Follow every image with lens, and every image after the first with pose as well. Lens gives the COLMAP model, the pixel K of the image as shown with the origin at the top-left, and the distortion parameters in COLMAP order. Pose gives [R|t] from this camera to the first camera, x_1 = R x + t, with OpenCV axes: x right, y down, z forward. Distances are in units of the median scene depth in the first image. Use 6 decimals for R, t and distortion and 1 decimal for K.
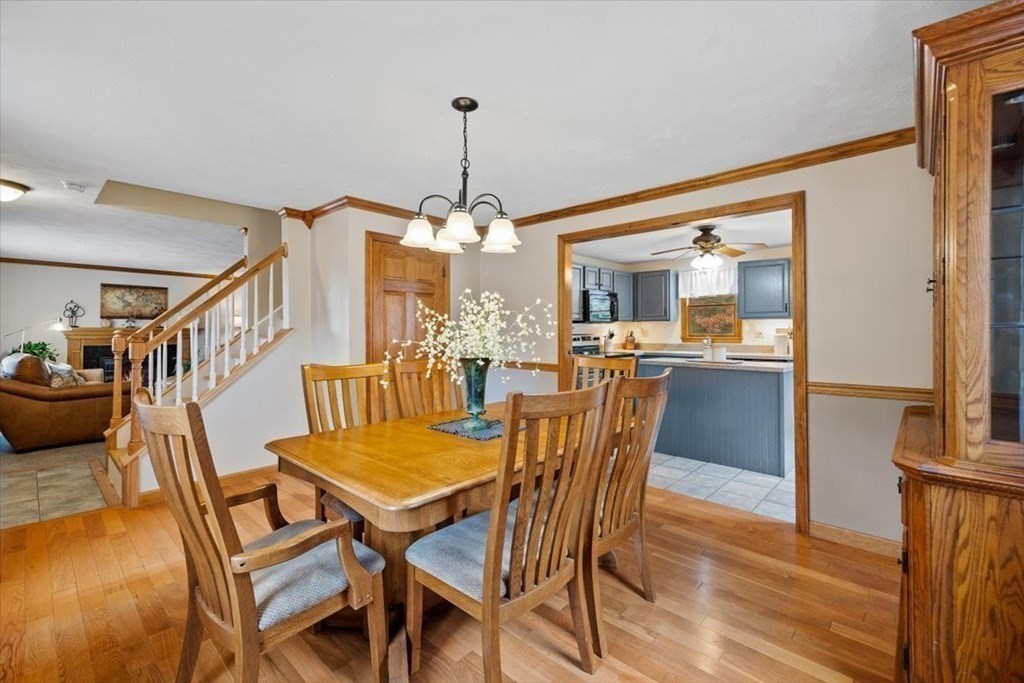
lens RADIAL K [[442.2, 0, 511.7], [0, 442.2, 329.9], [0, 0, 1]] dist [0.017458, -0.000007]
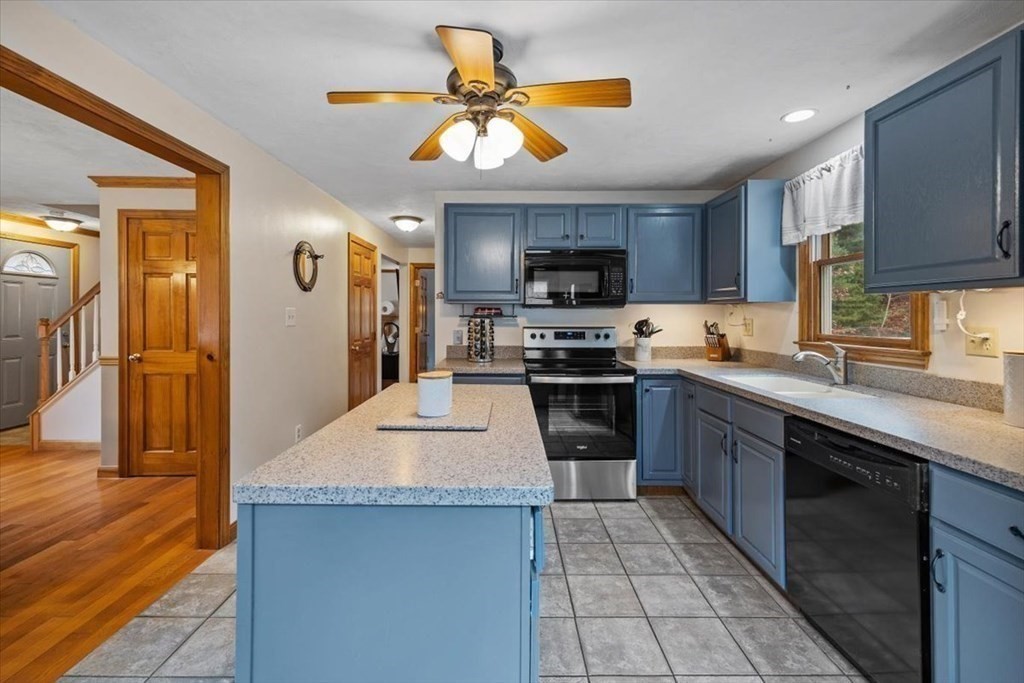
lens RADIAL K [[442.2, 0, 511.7], [0, 442.2, 329.9], [0, 0, 1]] dist [0.017458, -0.000007]
pose [[0.680841, 0.028600, -0.731872, 0.551196], [-0.005451, 0.999408, 0.033984, -0.006268], [0.732411, -0.019148, 0.680594, 0.578613]]
